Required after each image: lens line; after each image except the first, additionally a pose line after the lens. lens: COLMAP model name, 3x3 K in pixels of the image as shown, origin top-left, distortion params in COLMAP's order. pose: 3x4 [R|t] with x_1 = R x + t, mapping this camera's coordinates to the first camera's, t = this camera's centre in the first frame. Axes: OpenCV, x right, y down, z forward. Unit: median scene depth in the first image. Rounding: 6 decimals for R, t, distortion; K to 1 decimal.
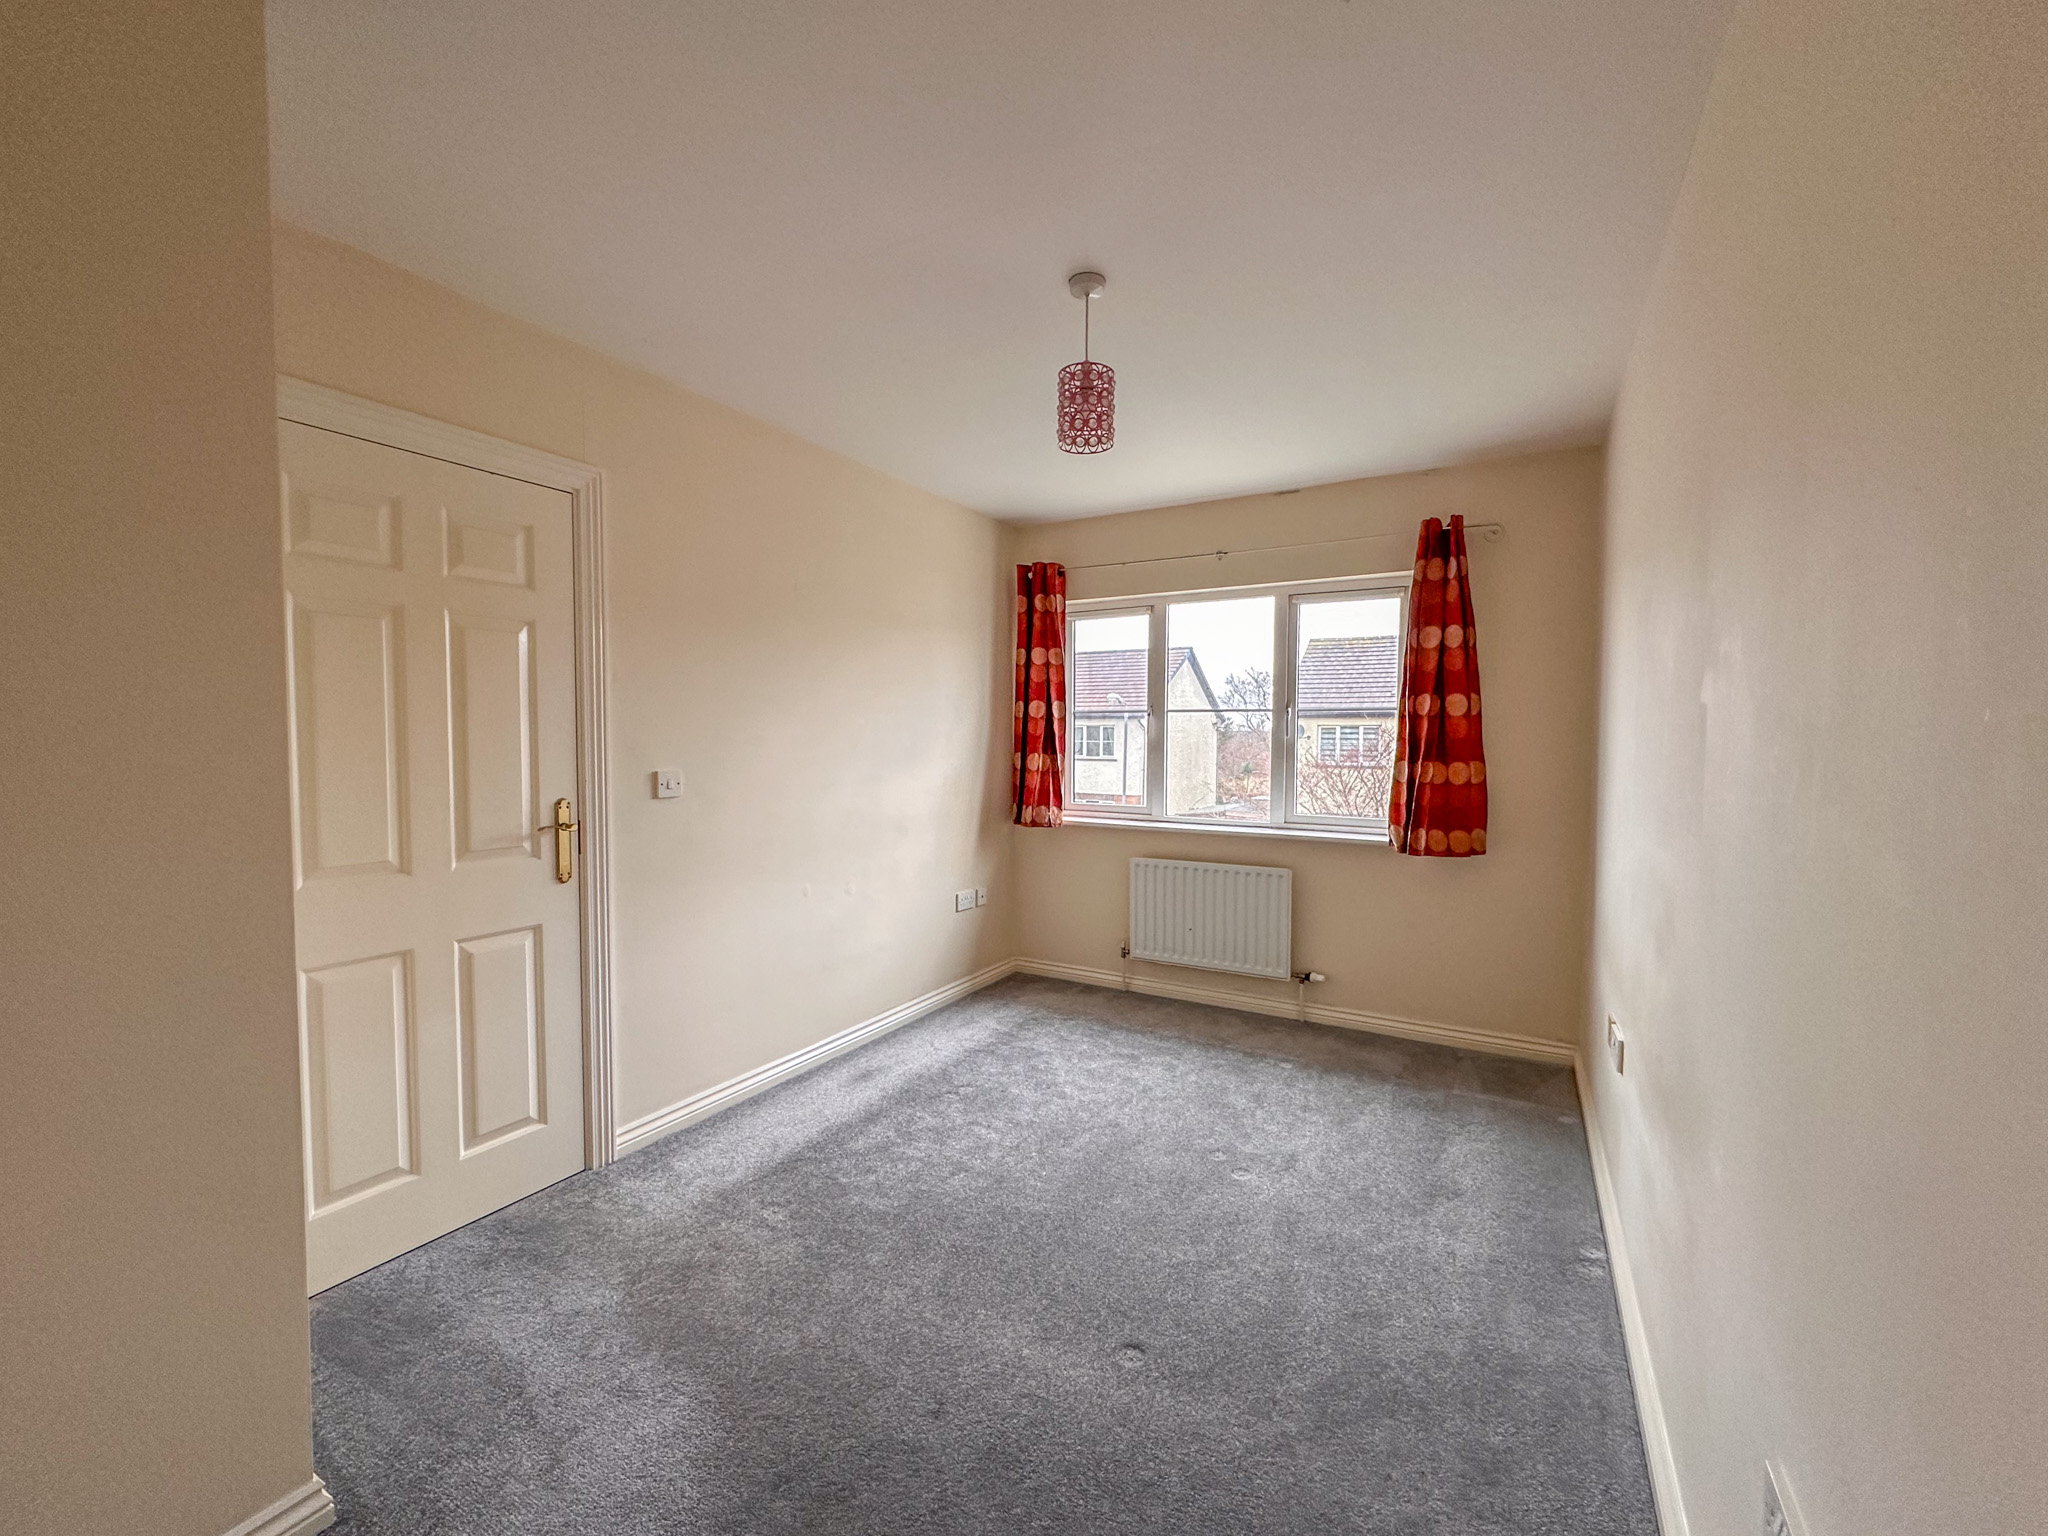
lens RADIAL K [[851.2, 0, 1022.8], [0, 851.2, 773.2], [0, 0, 1]] dist [-0.000359, -0.000201]
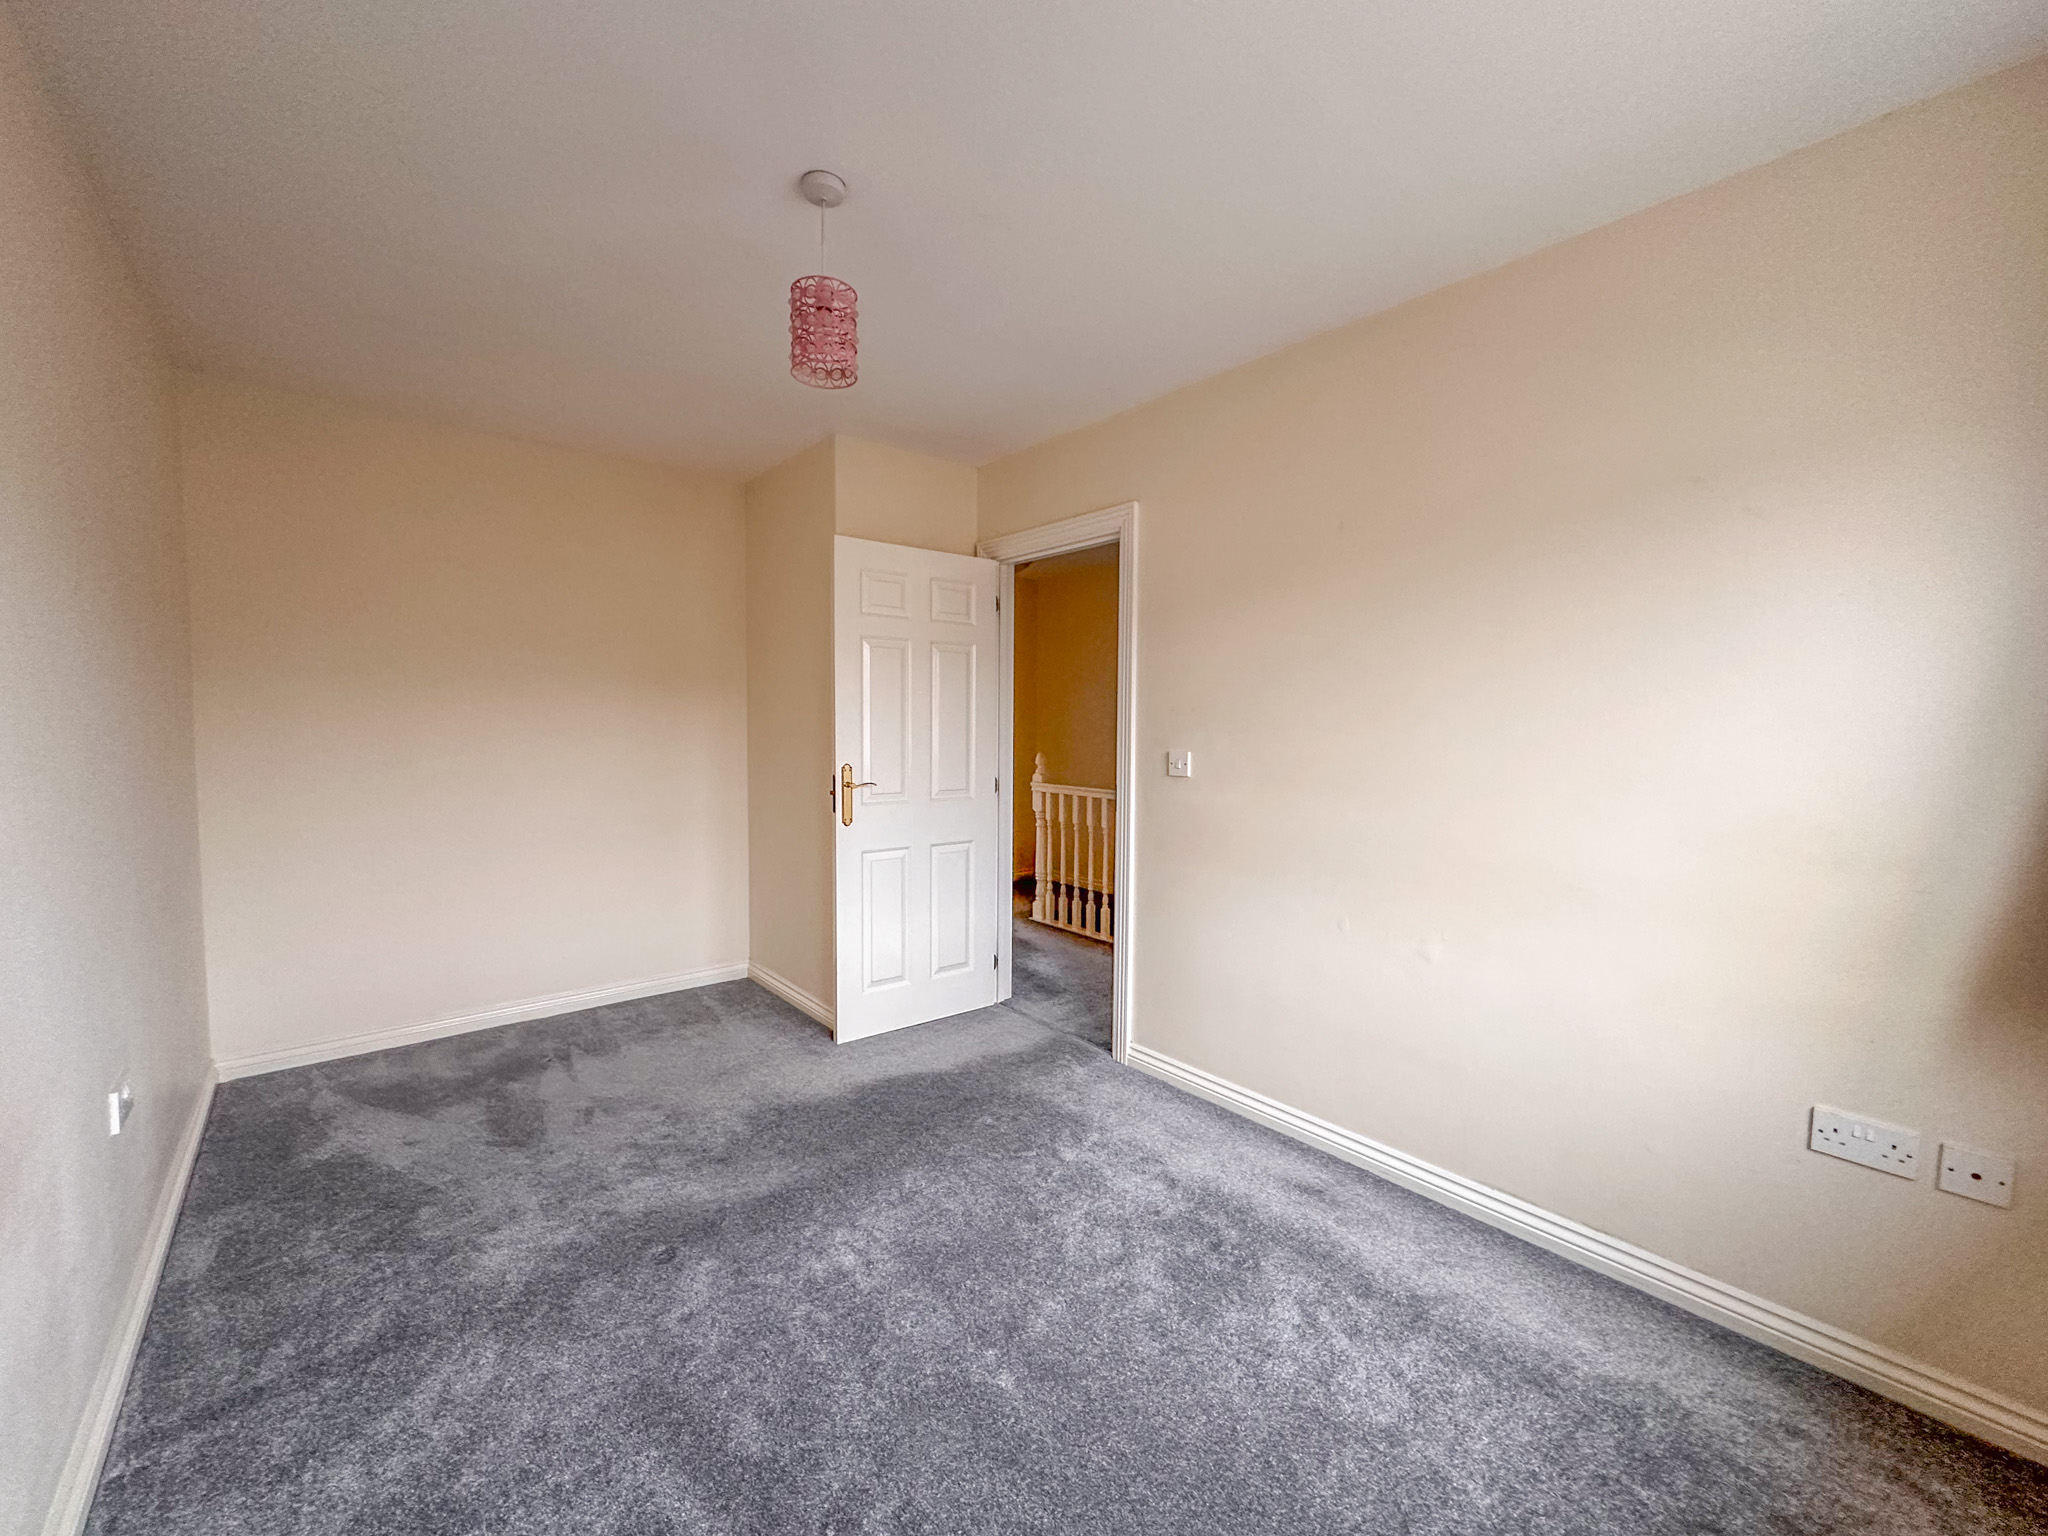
lens RADIAL K [[851.2, 0, 1022.8], [0, 851.2, 773.2], [0, 0, 1]] dist [-0.000359, -0.000201]
pose [[-0.361783, 0.065960, -0.929926, 0.539553], [-0.030448, 0.996126, 0.082501, -0.047940], [0.931765, 0.058162, -0.358373, 0.996975]]
